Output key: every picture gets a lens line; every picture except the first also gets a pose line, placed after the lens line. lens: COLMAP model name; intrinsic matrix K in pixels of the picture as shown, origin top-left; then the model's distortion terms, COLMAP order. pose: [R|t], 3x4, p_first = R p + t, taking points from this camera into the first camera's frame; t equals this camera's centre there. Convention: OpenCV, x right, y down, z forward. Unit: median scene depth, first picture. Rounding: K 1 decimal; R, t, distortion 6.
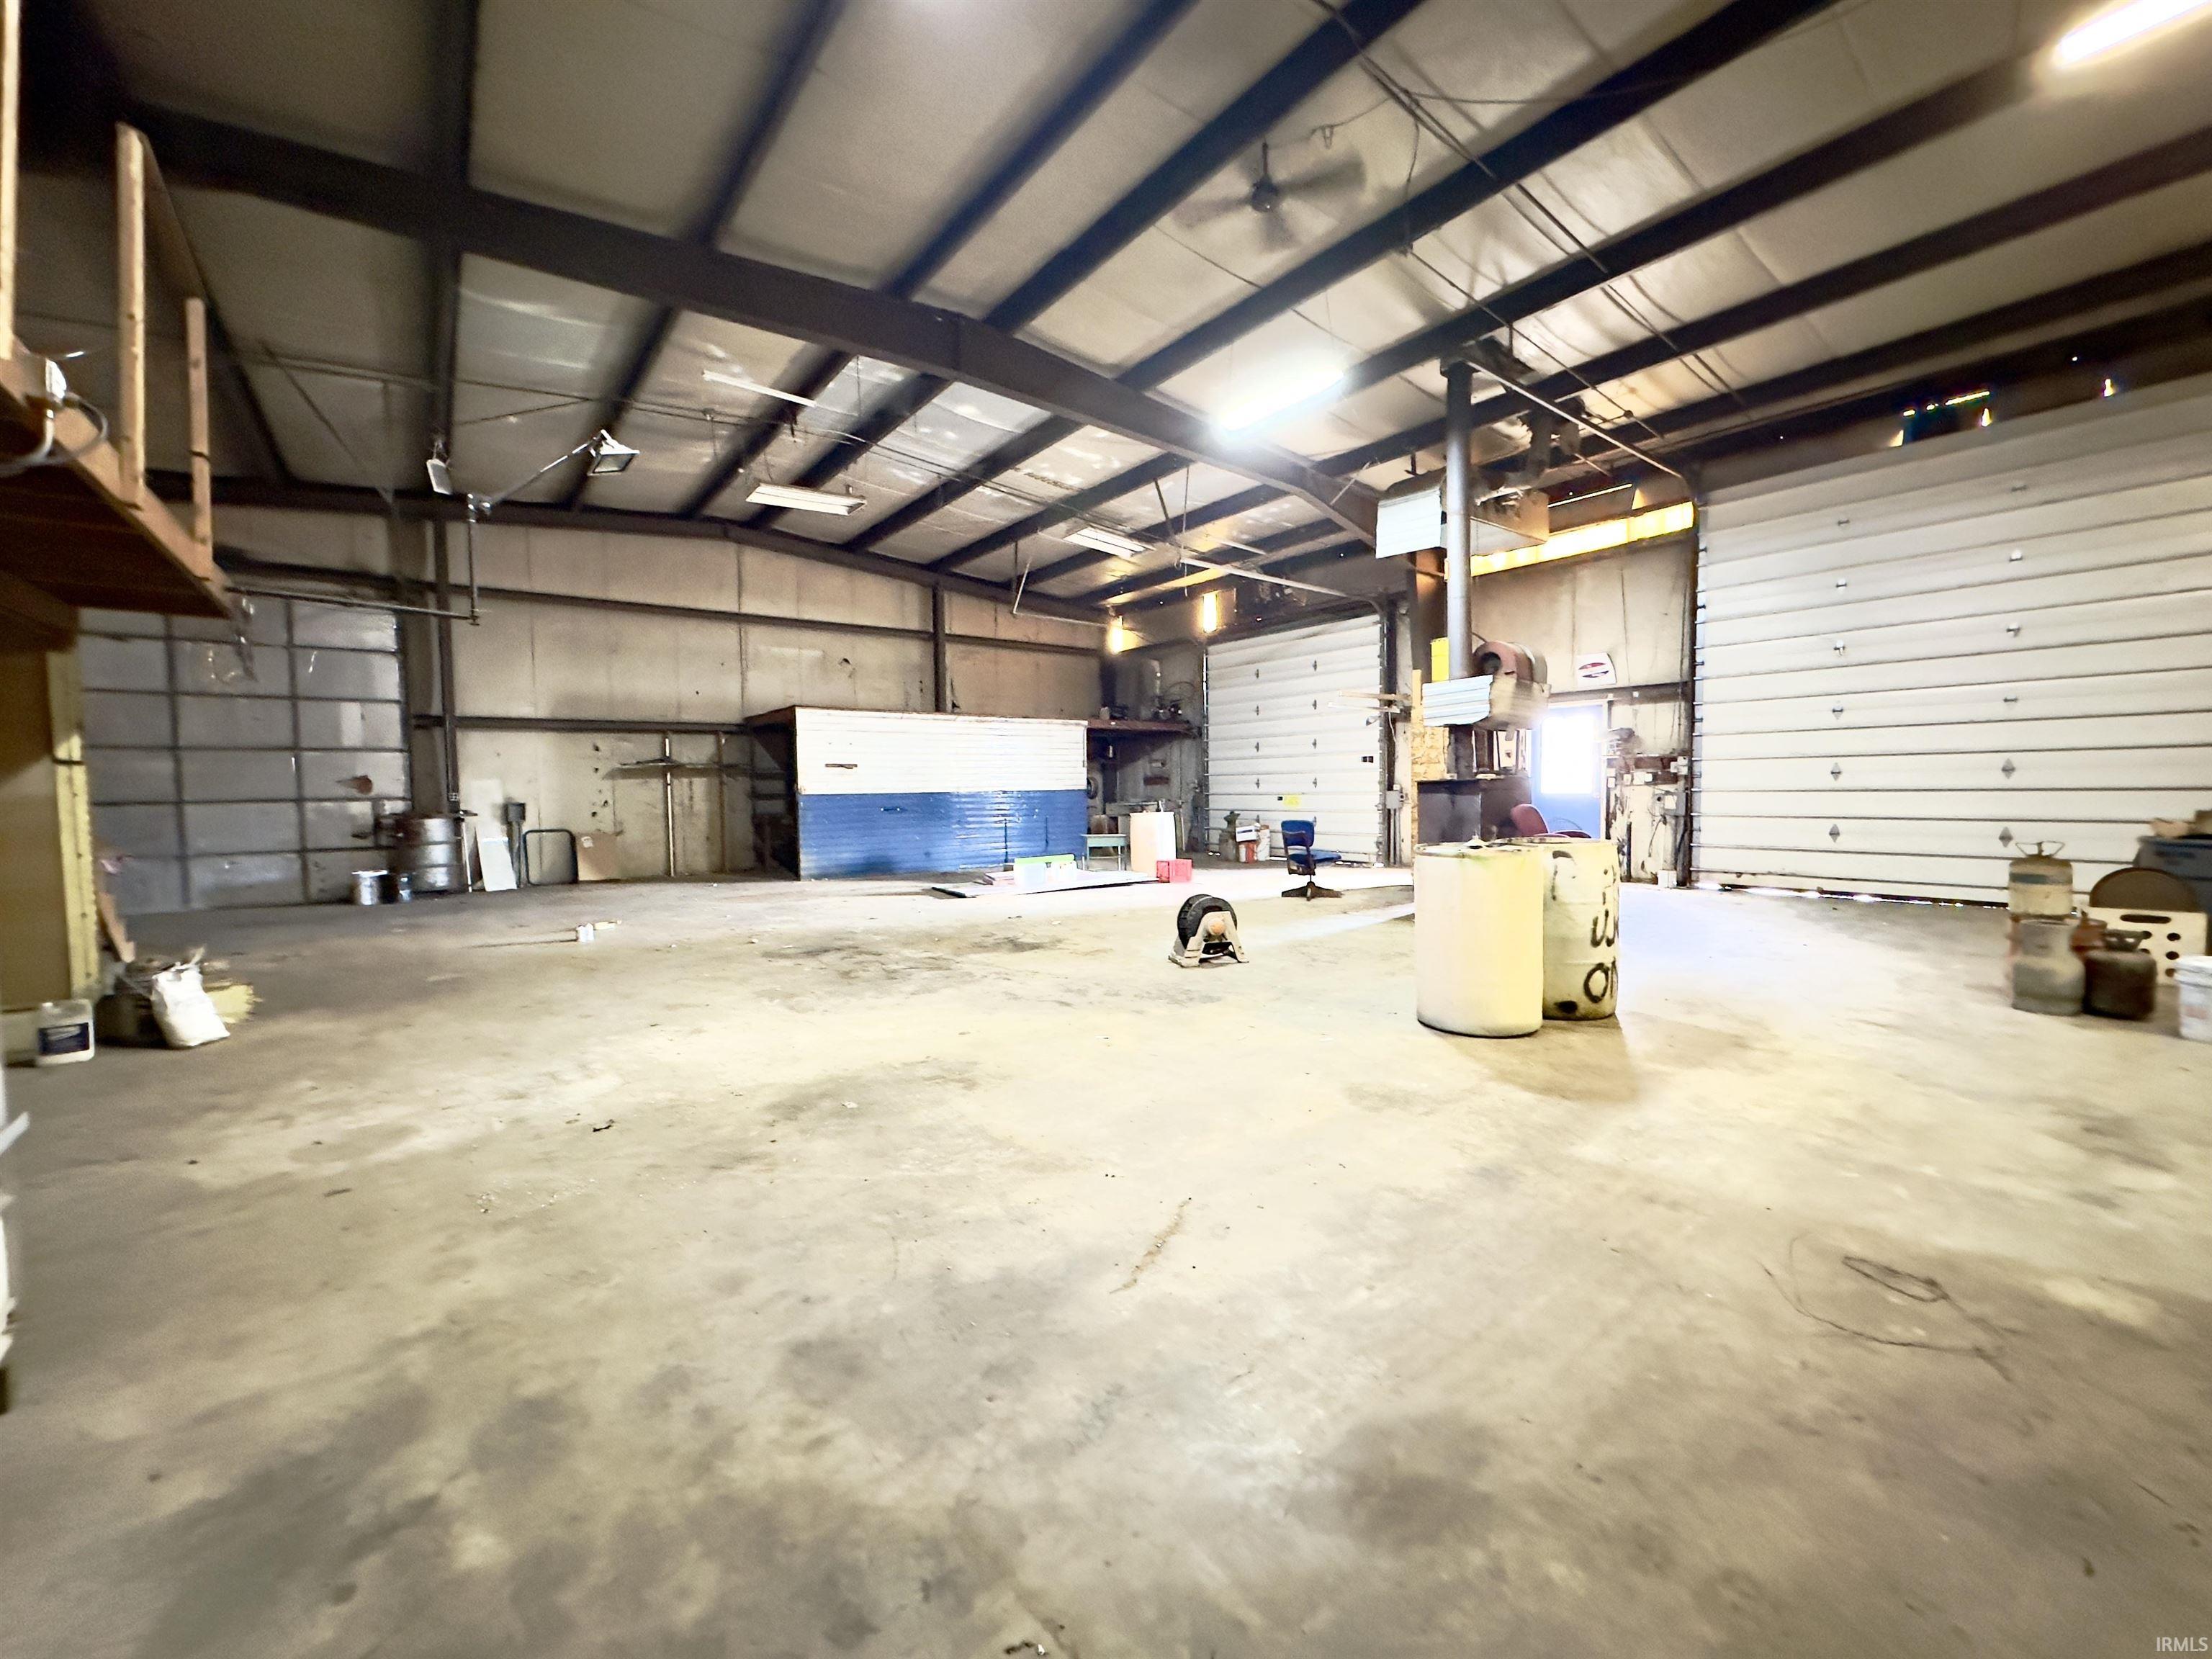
lens RADIAL K [[888.9, 0, 1033.6], [0, 888.9, 827.5], [0, 0, 1]] dist [-0.003471, 0.001062]
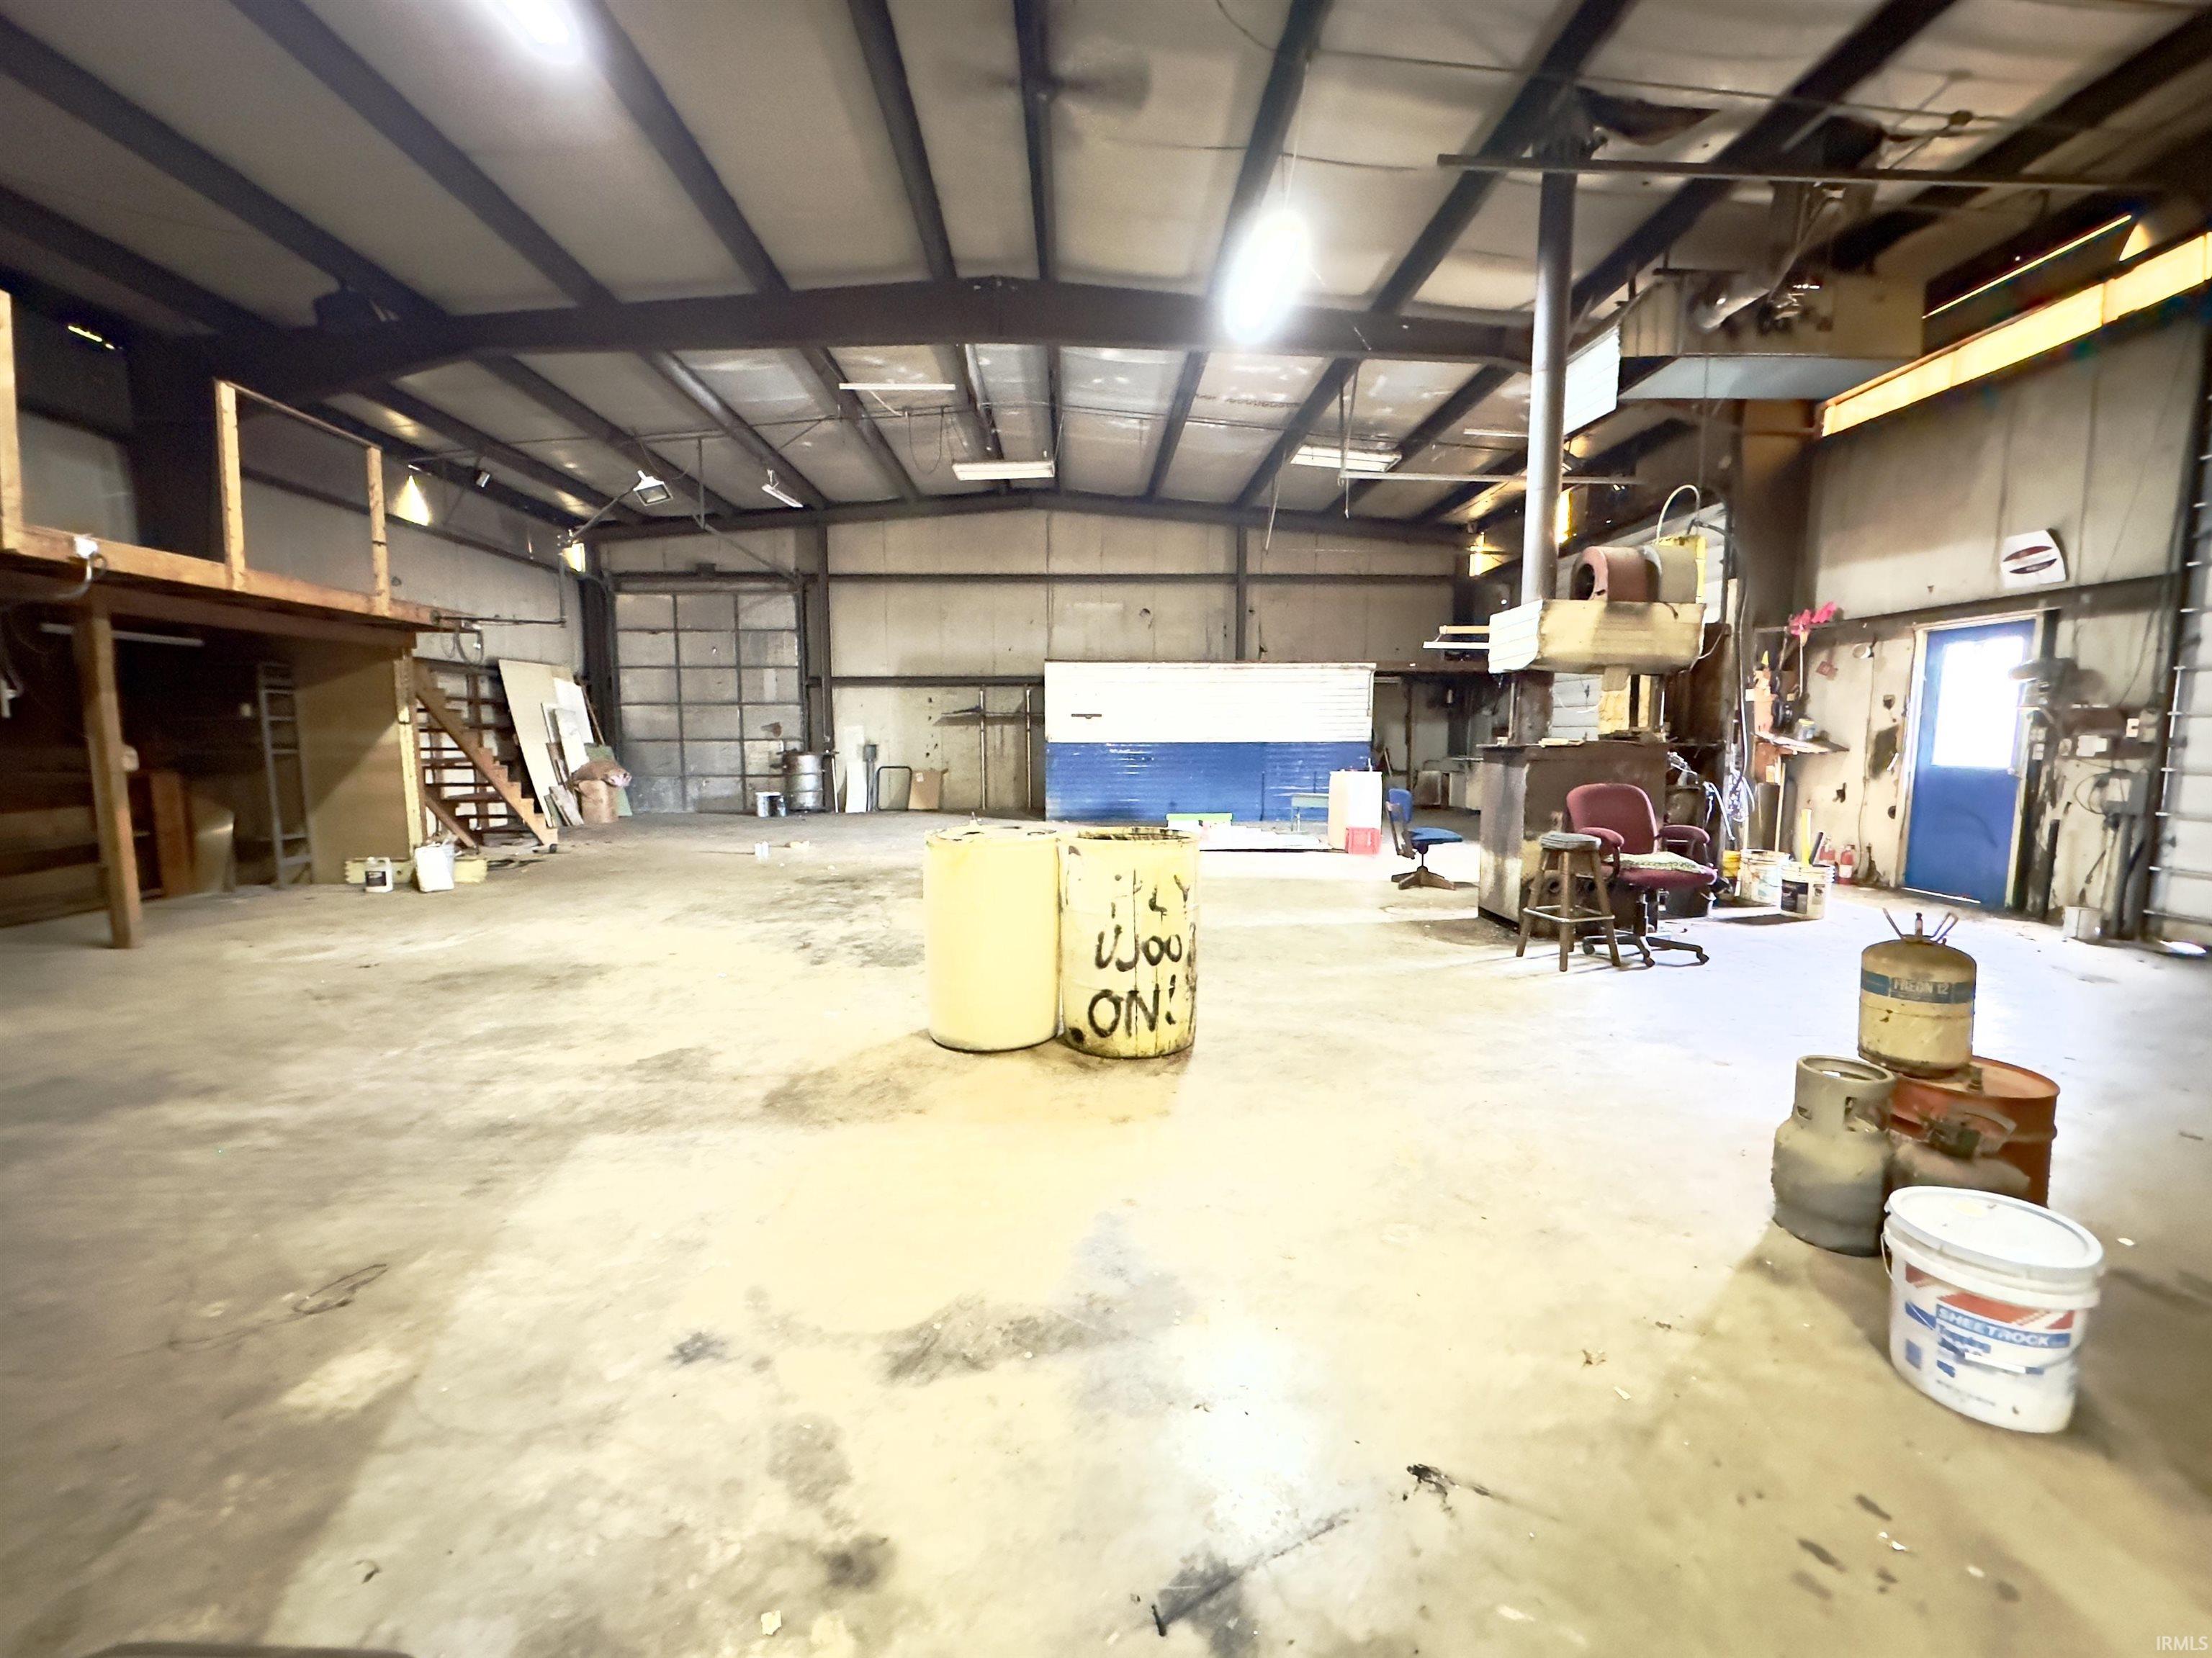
lens RADIAL K [[888.8, 0, 1069.5], [0, 888.8, 828.8], [0, 0, 1]] dist [-0.003471, 0.001062]
pose [[0.821033, 0.074724, -0.565969, 0.402658], [-0.035126, 0.996131, 0.080562, -0.021422], [0.569799, -0.046264, 0.820481, 0.124903]]
